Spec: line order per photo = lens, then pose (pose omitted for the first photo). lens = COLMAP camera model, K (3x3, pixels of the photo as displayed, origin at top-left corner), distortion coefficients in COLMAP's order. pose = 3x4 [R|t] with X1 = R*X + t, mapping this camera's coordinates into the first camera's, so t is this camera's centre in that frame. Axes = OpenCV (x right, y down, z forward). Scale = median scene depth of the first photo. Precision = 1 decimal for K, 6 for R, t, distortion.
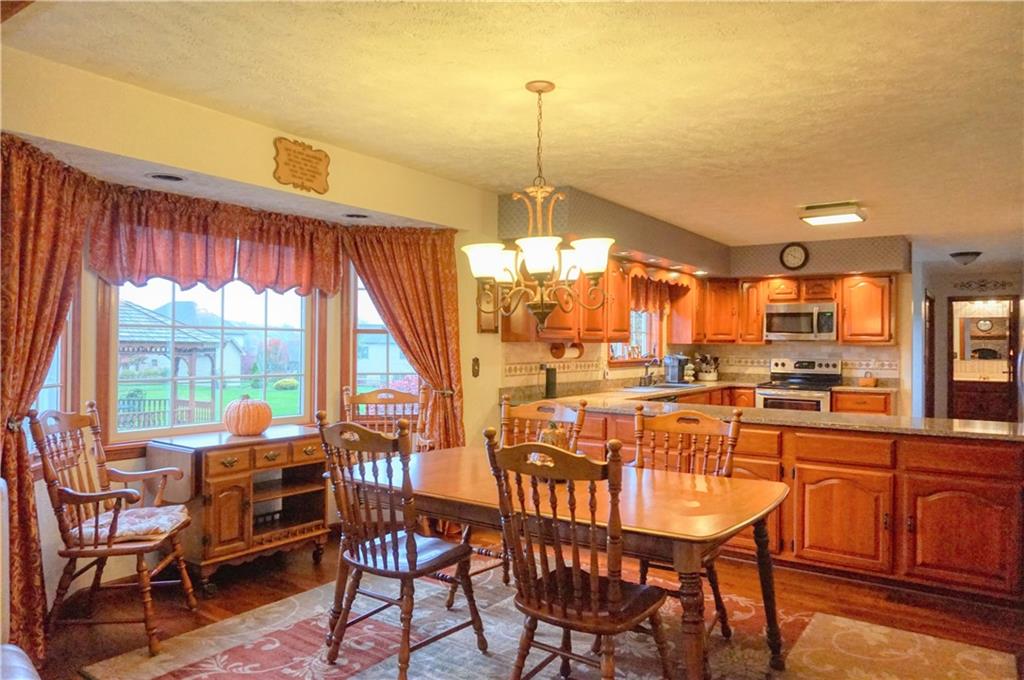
lens RADIAL K [[689.7, 0, 509.4], [0, 689.7, 344.8], [0, 0, 1]] dist [-0.038704, 0.030202]
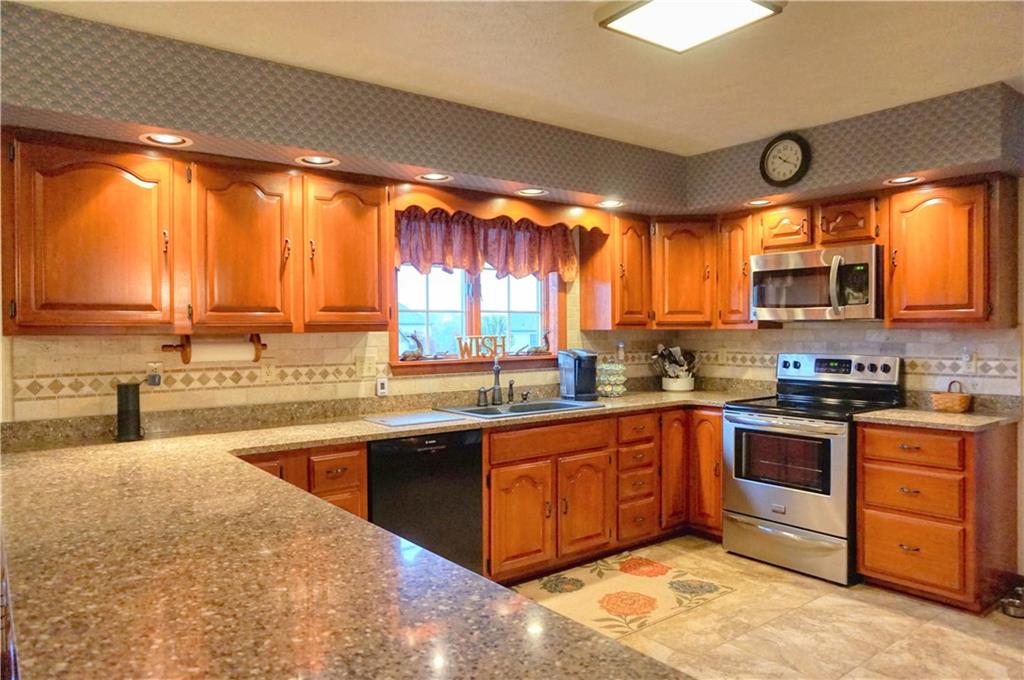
lens RADIAL K [[689.7, 0, 514.4], [0, 689.7, 338.6], [0, 0, 1]] dist [-0.038704, 0.030202]
pose [[0.958933, -0.011706, -0.283390, 0.354107], [0.014719, 0.999855, 0.008505, -0.000387], [0.283249, -0.012327, 0.958967, 0.427683]]
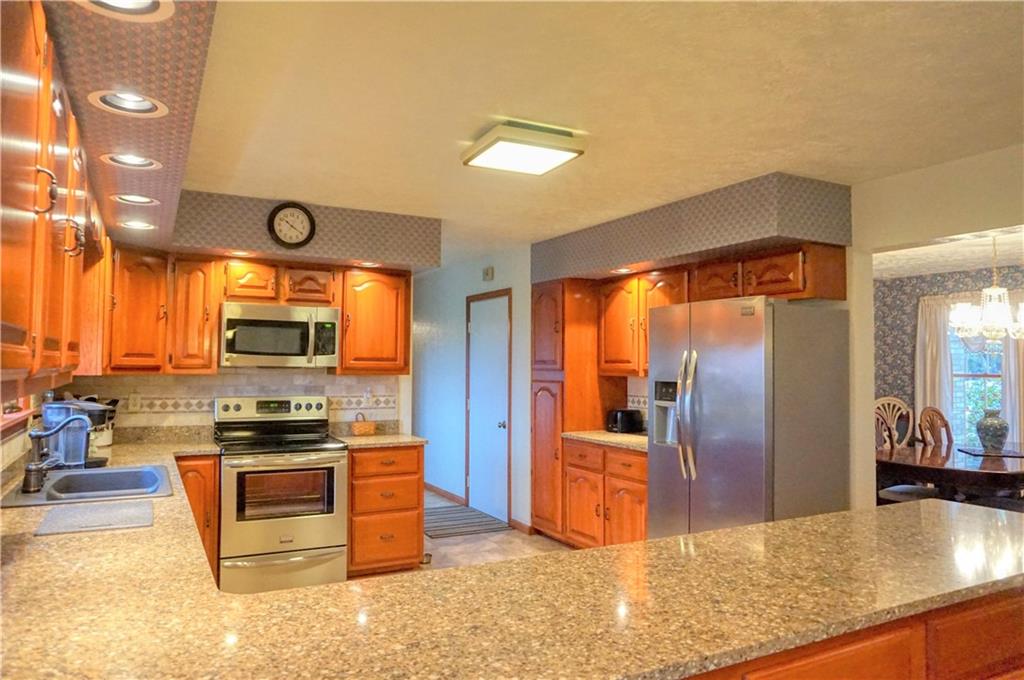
lens RADIAL K [[689.7, 0, 506.9], [0, 689.7, 337.7], [0, 0, 1]] dist [-0.038704, 0.030202]
pose [[0.449102, 0.033202, 0.892864, -0.025323], [-0.000913, 0.999326, -0.036701, -0.010285], [-0.893480, 0.015667, 0.448829, 0.554498]]
